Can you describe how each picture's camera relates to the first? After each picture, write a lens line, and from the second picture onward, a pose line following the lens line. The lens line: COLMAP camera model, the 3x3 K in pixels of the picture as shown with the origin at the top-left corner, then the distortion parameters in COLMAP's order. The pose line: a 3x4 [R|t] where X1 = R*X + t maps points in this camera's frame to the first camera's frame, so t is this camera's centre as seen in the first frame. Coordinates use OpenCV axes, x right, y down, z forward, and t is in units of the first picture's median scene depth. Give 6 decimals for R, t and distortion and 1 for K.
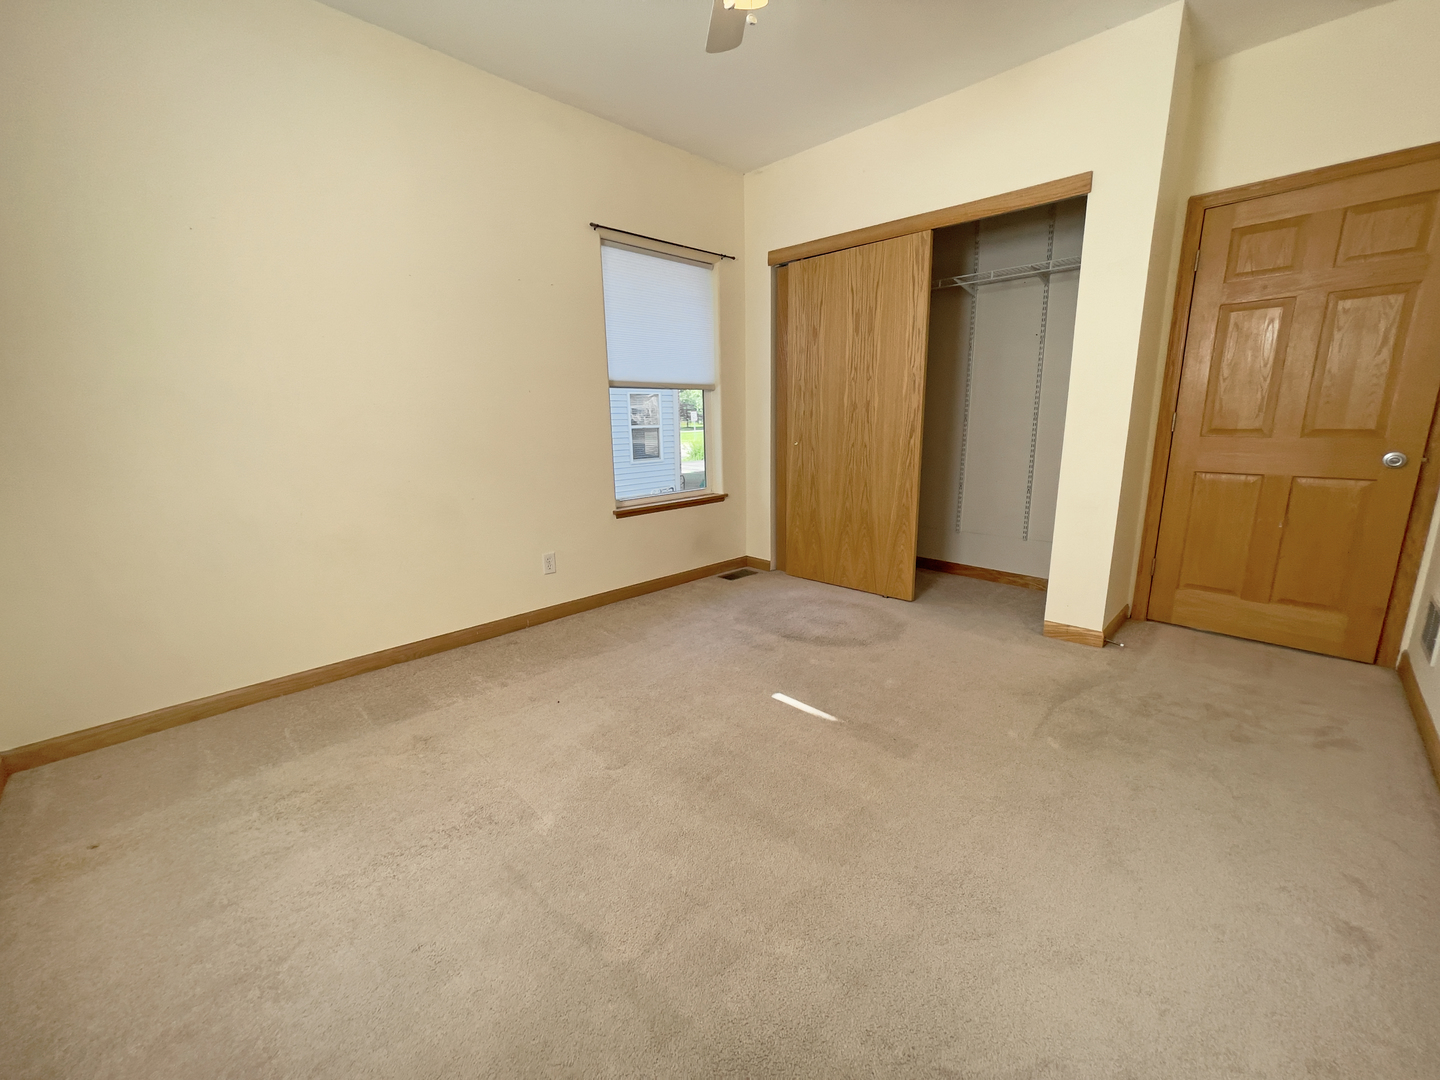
lens RADIAL K [[574.2, 0, 716.6], [0, 574.2, 538.1], [0, 0, 1]] dist [0.000800, 0.000151]
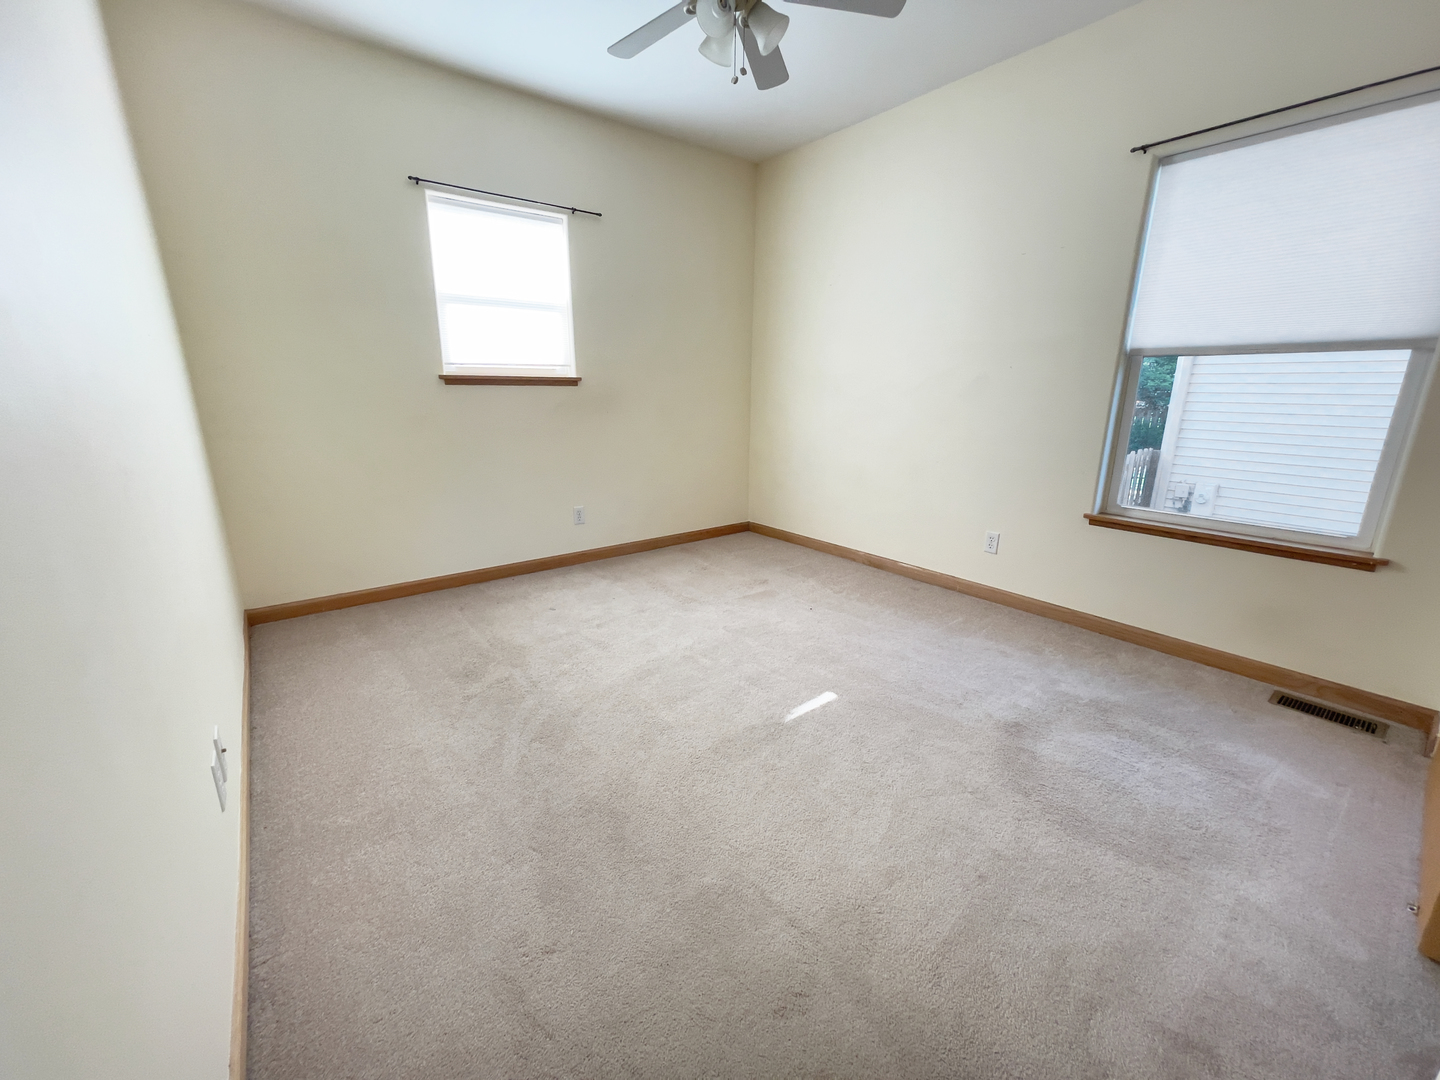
lens RADIAL K [[574.2, 0, 716.6], [0, 574.2, 538.1], [0, 0, 1]] dist [0.000800, 0.000151]
pose [[-0.120183, 0.268998, -0.955613, 0.733814], [-0.209217, 0.934109, 0.289257, -0.157030], [0.970456, 0.234694, -0.055985, 0.606565]]
